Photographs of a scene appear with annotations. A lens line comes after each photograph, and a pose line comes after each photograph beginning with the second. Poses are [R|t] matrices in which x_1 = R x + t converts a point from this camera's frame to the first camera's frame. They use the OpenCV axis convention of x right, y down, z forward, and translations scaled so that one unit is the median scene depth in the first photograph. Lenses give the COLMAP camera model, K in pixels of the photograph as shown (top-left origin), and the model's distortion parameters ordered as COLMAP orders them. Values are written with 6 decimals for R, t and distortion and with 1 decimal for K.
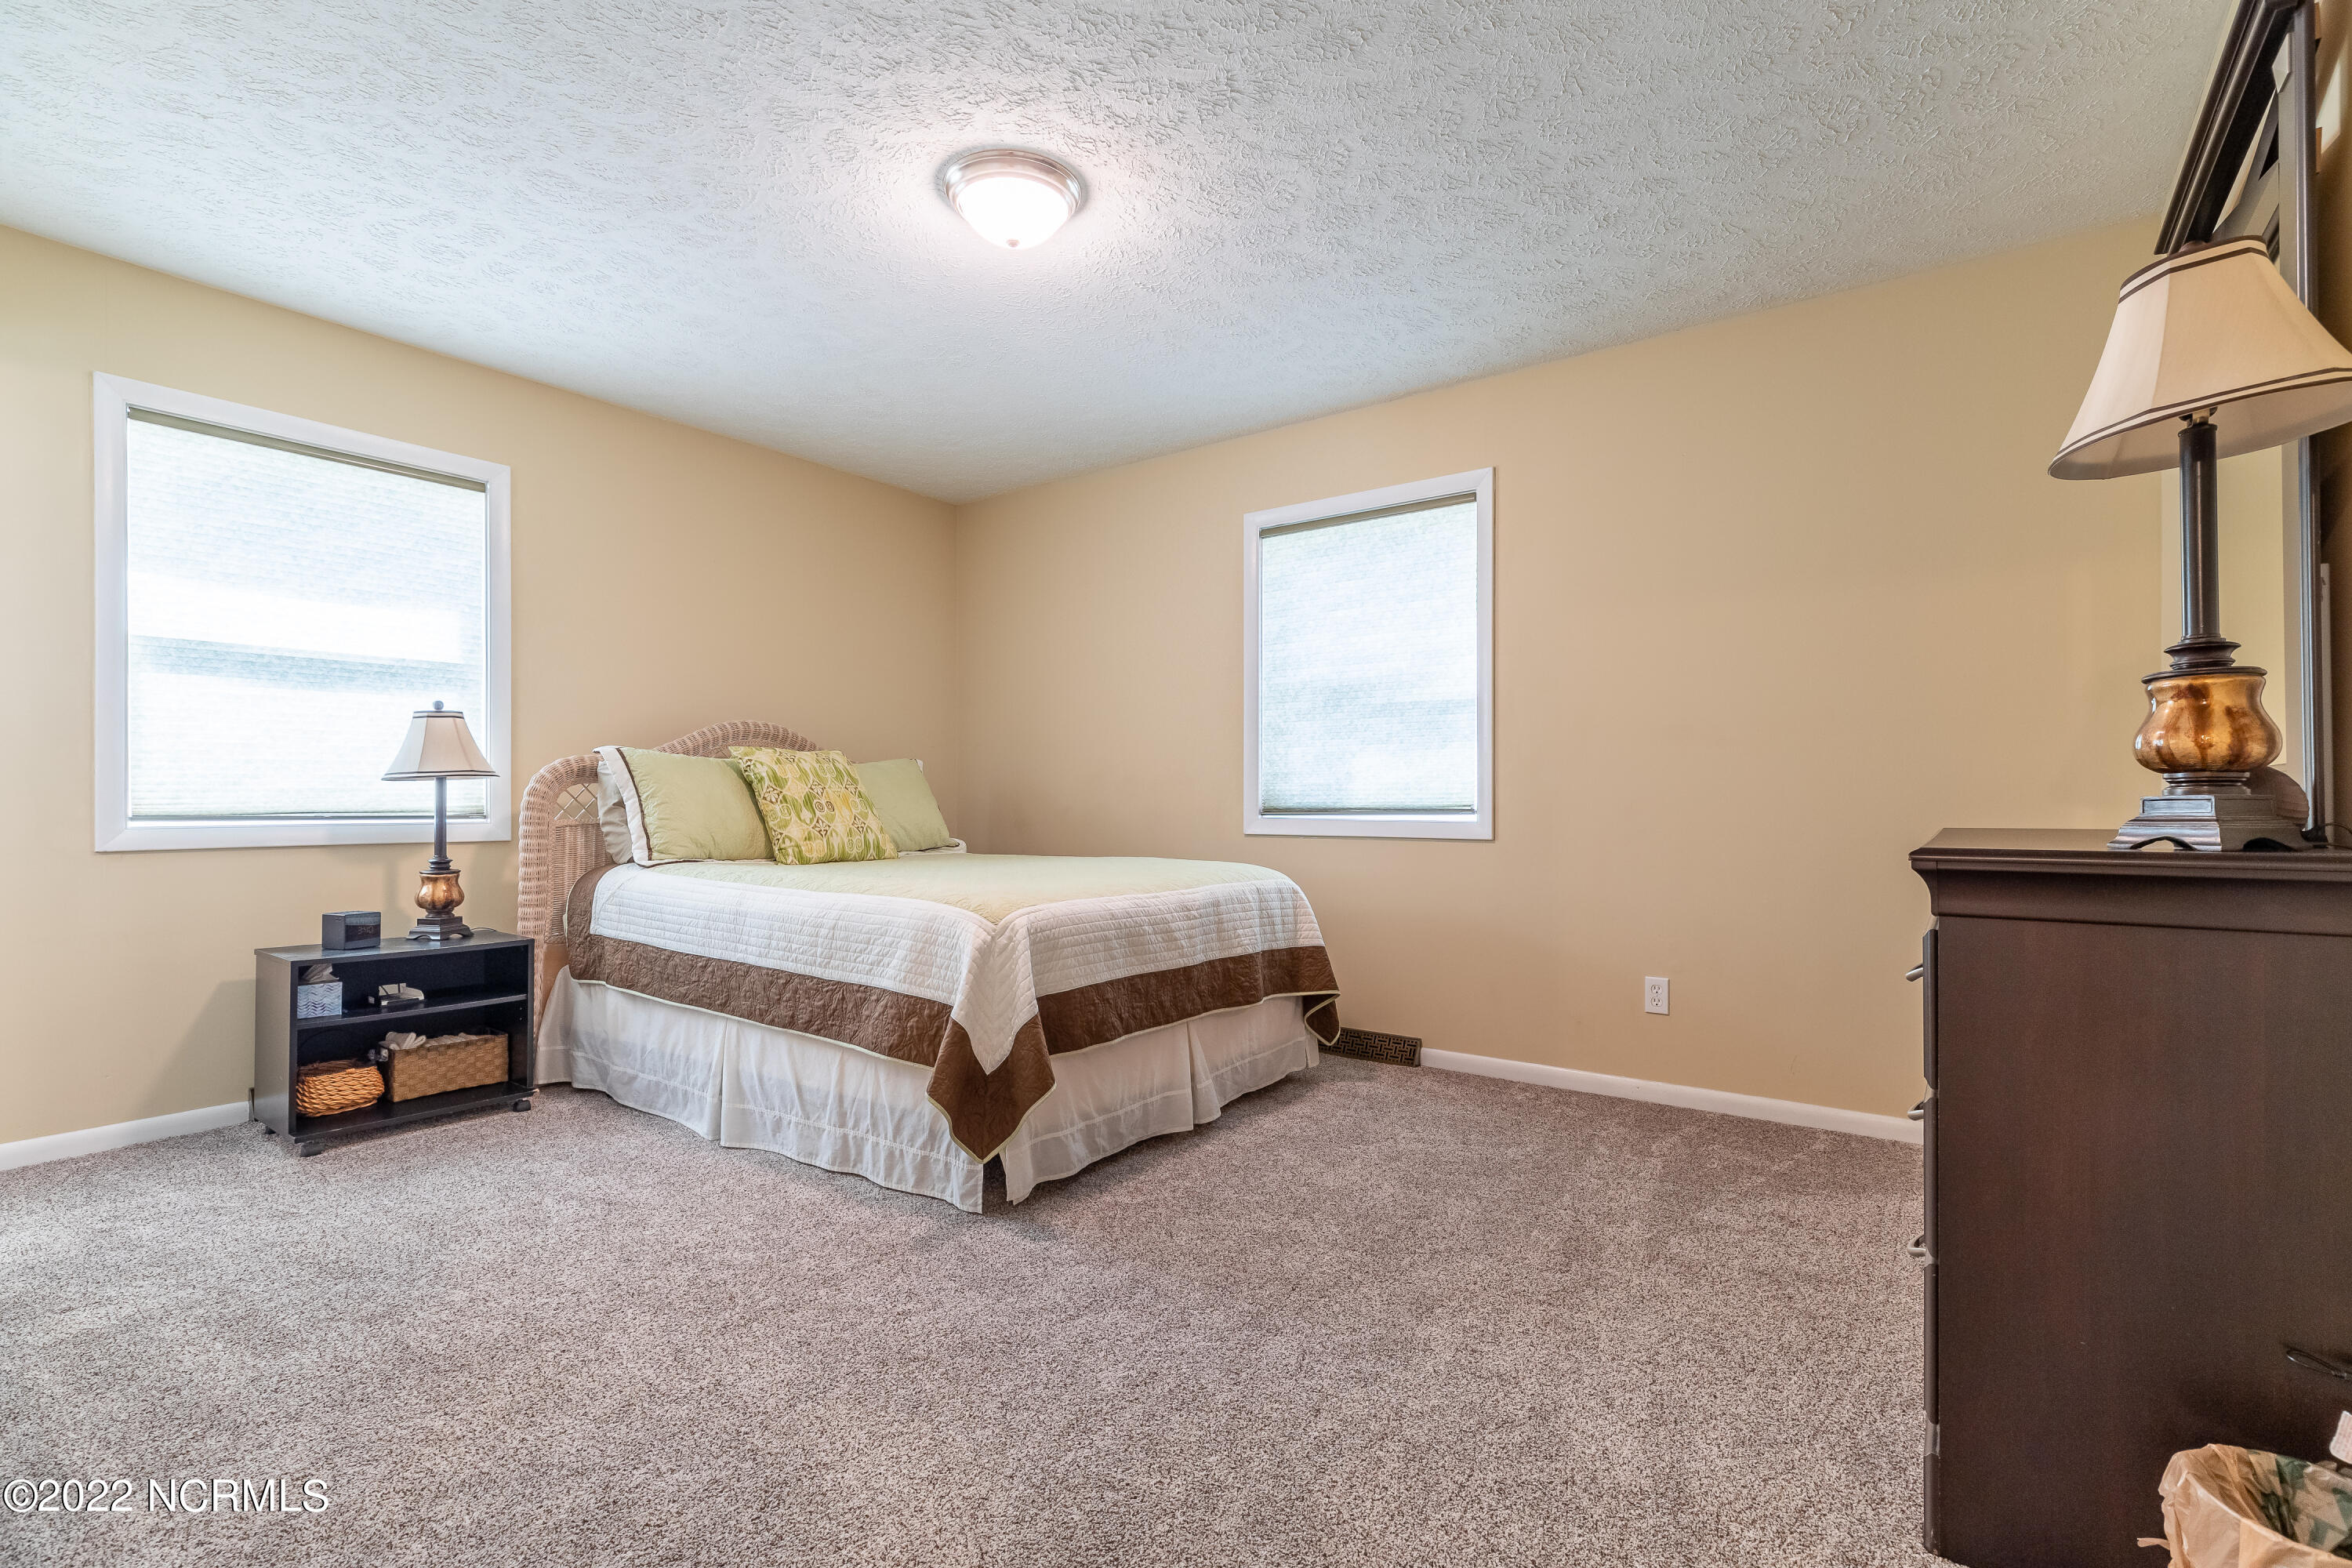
lens RADIAL K [[1067.0, 0, 1168.8], [0, 1067.0, 793.2], [0, 0, 1]] dist [0.005707, -0.000619]
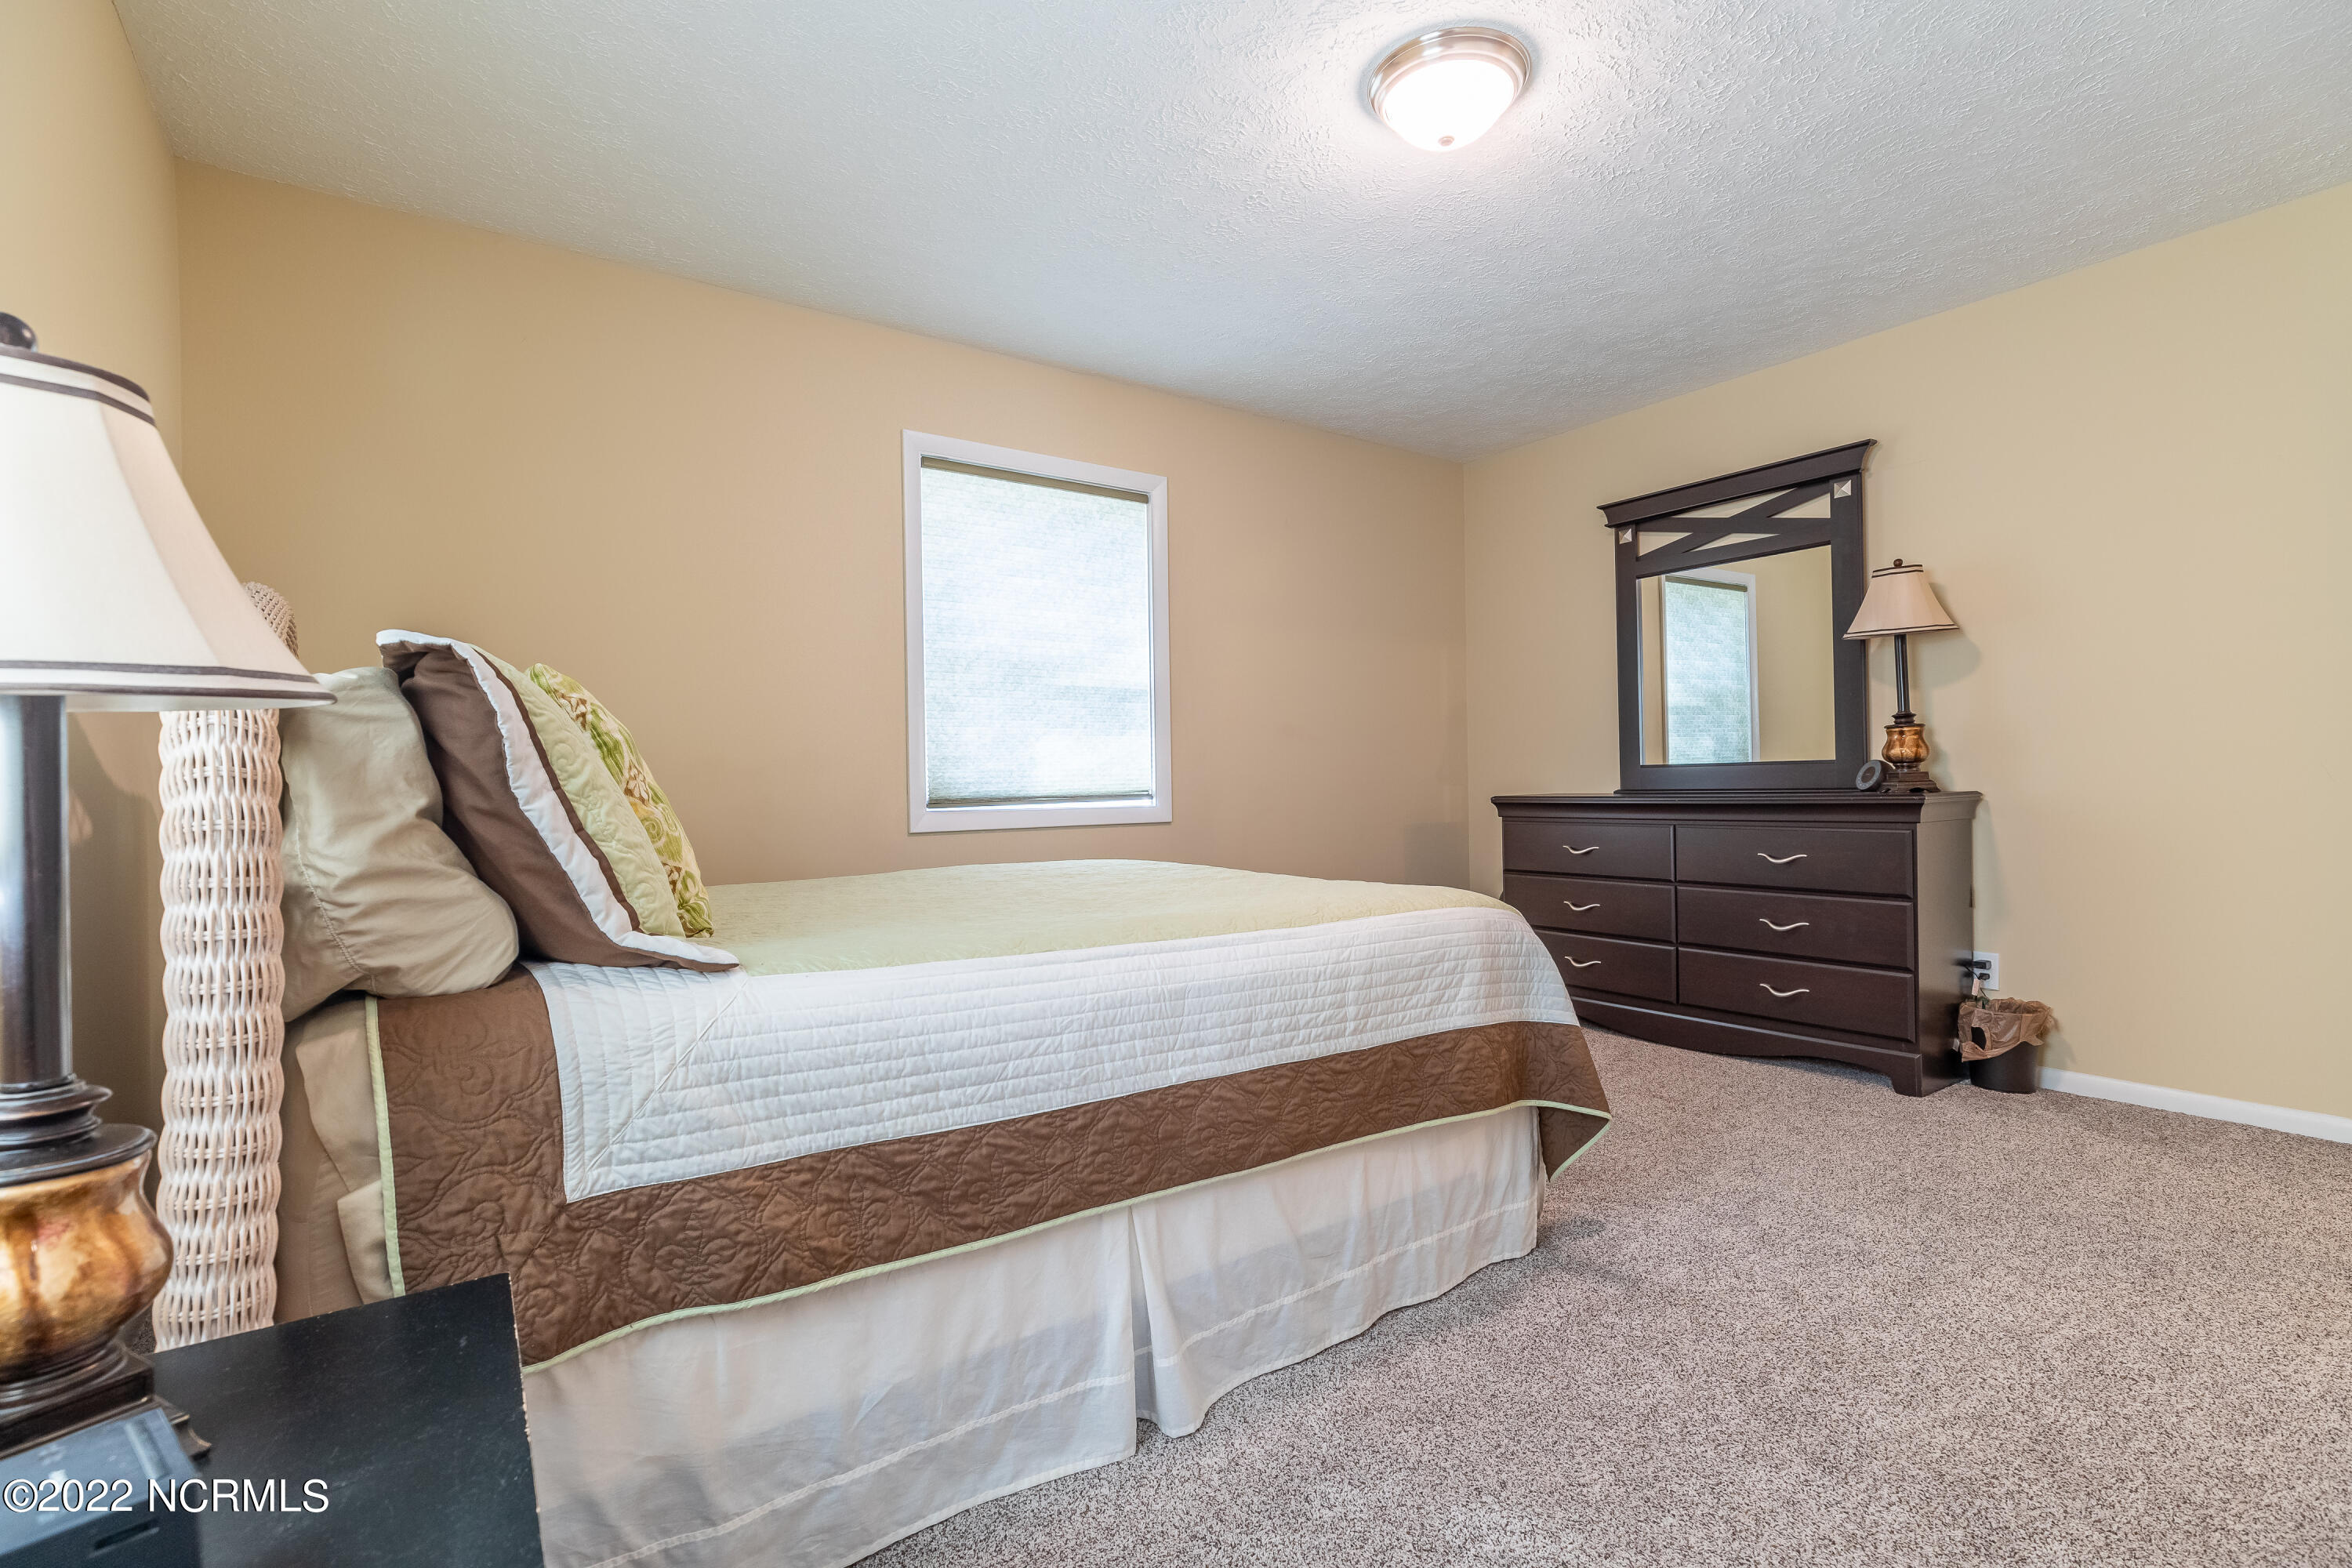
lens RADIAL K [[1067.0, 0, 1183.9], [0, 1067.0, 784.2], [0, 0, 1]] dist [0.005707, -0.000619]
pose [[0.311878, -0.004857, 0.950110, -0.697318], [0.009882, 0.999949, 0.001868, 0.003238], [-0.950071, 0.008806, 0.311911, 0.628275]]
